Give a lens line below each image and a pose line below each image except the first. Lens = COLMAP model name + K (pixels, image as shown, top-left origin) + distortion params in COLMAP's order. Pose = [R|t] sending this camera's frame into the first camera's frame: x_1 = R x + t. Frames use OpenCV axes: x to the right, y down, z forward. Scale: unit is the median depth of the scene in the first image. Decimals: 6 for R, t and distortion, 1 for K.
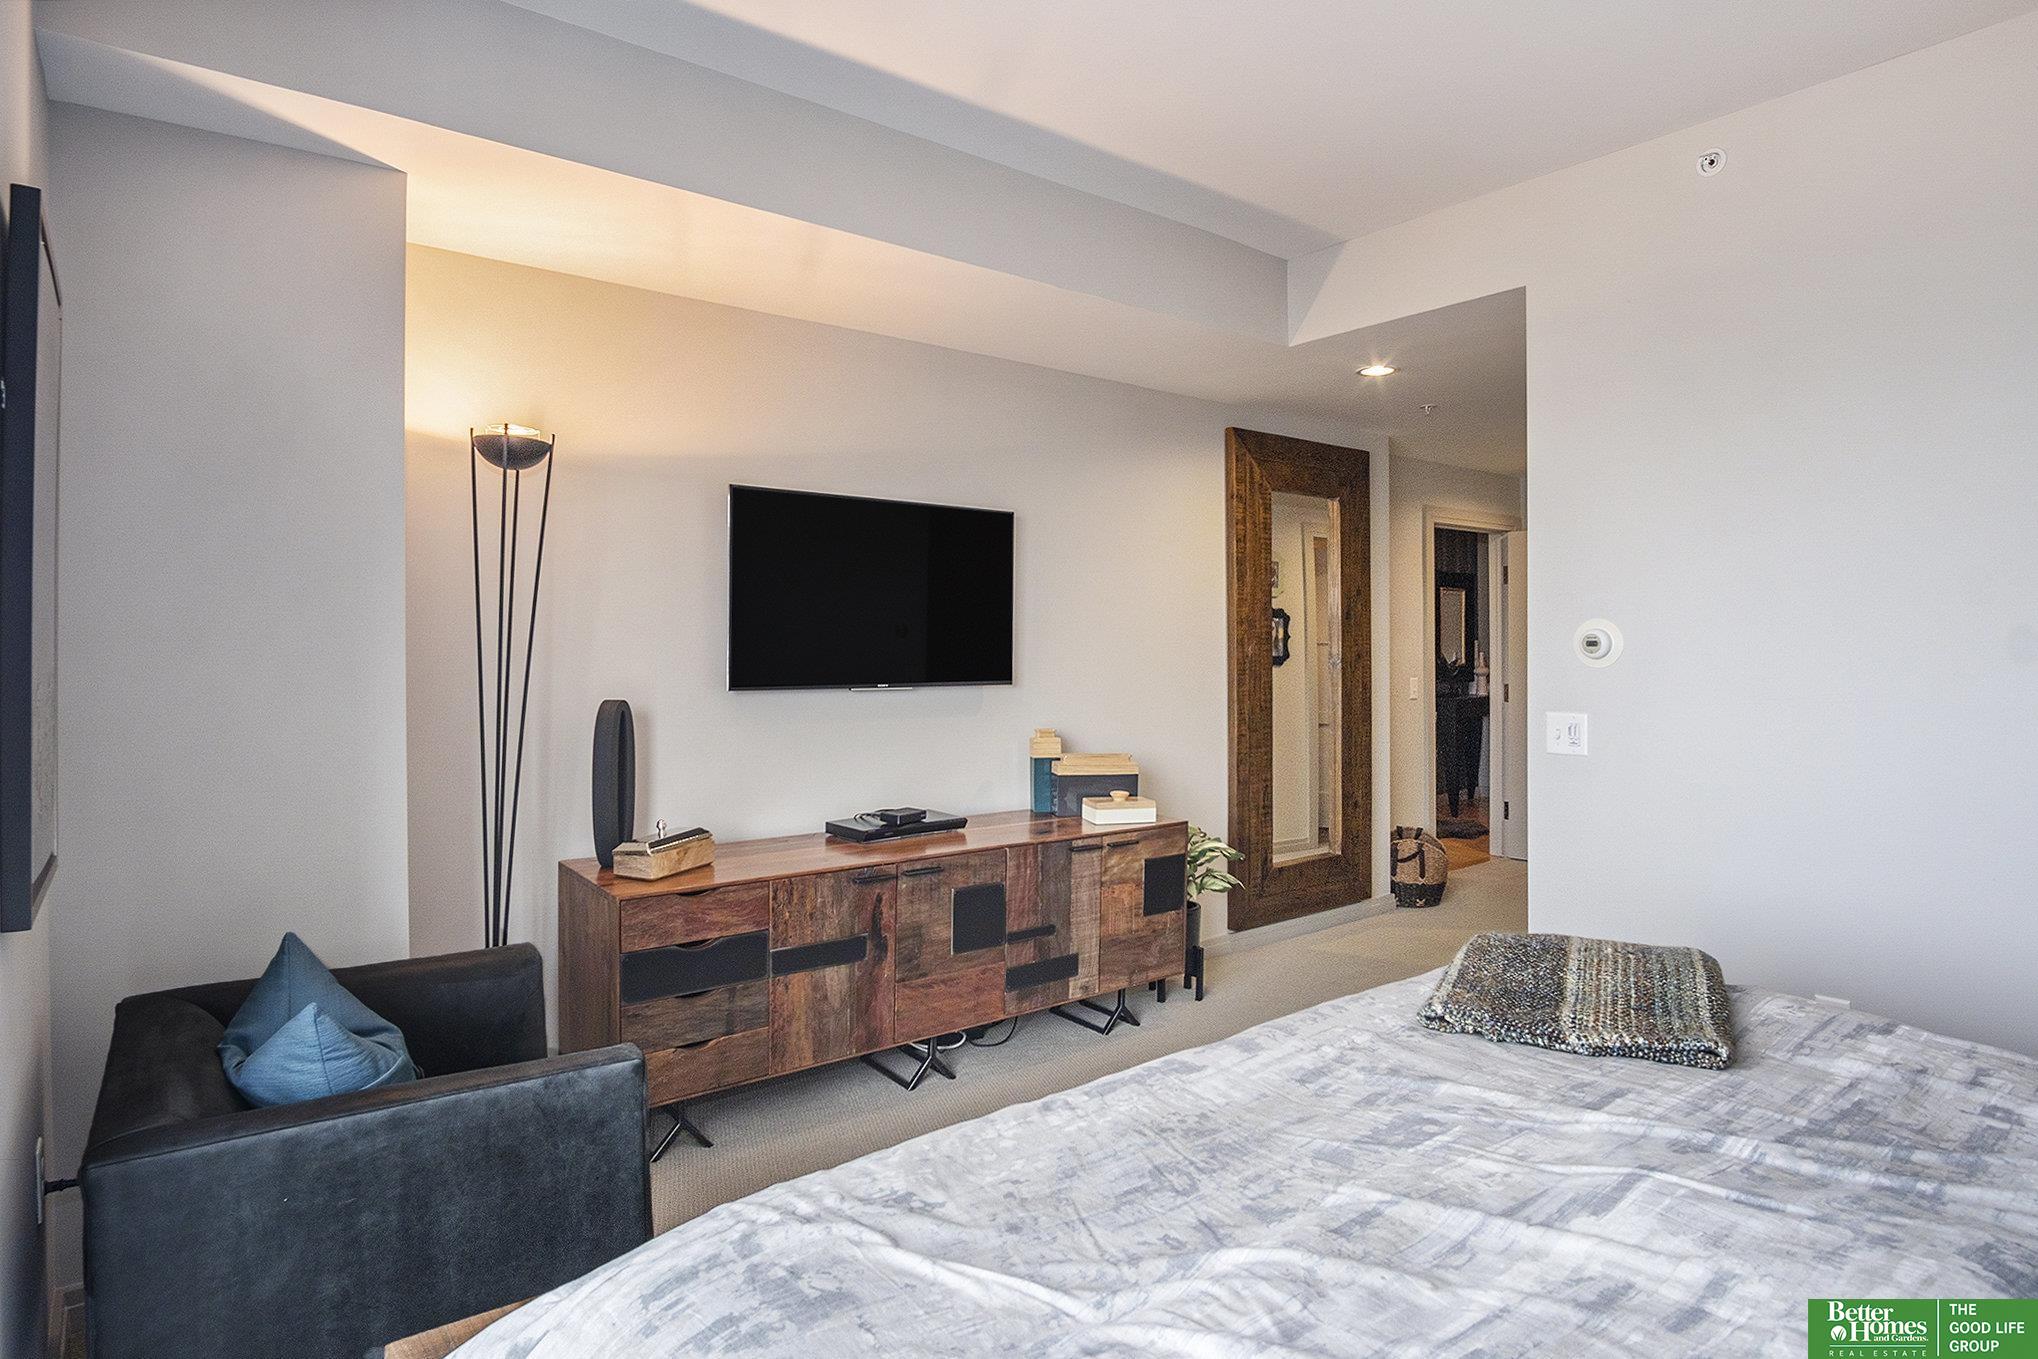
lens RADIAL K [[1097.0, 0, 978.4], [0, 1097.0, 692.1], [0, 0, 1]] dist [-0.020123, 0.000091]
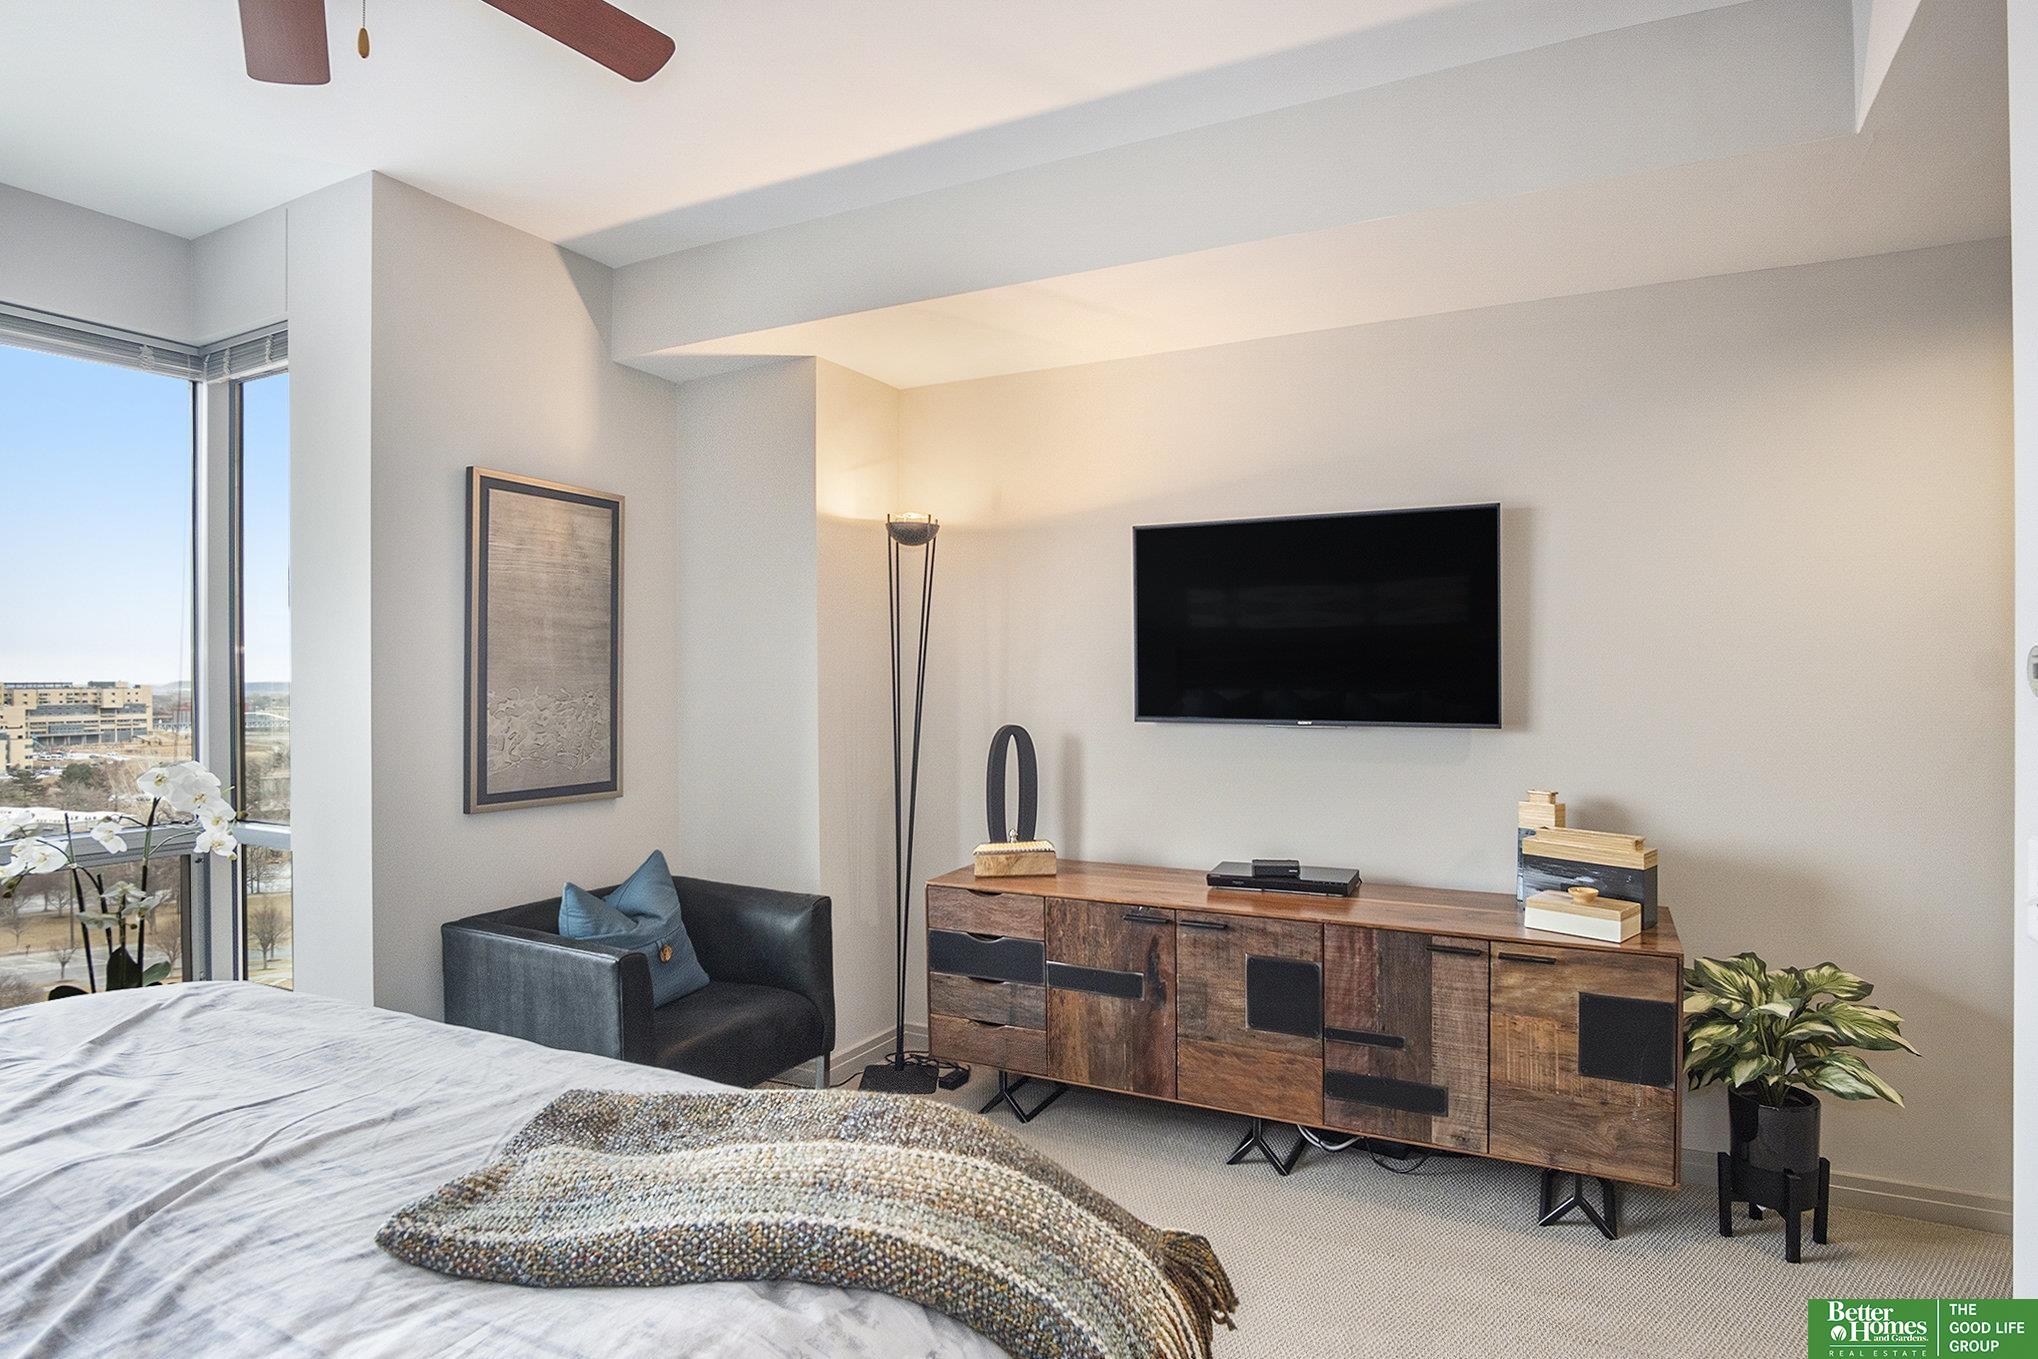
lens RADIAL K [[1097.0, 0, 978.4], [0, 1097.0, 692.1], [0, 0, 1]] dist [-0.020123, 0.000091]
pose [[0.437028, 0.016268, -0.899301, 0.635529], [-0.027758, 0.999604, 0.004593, -0.029061], [0.899020, 0.022956, 0.437306, 0.385483]]
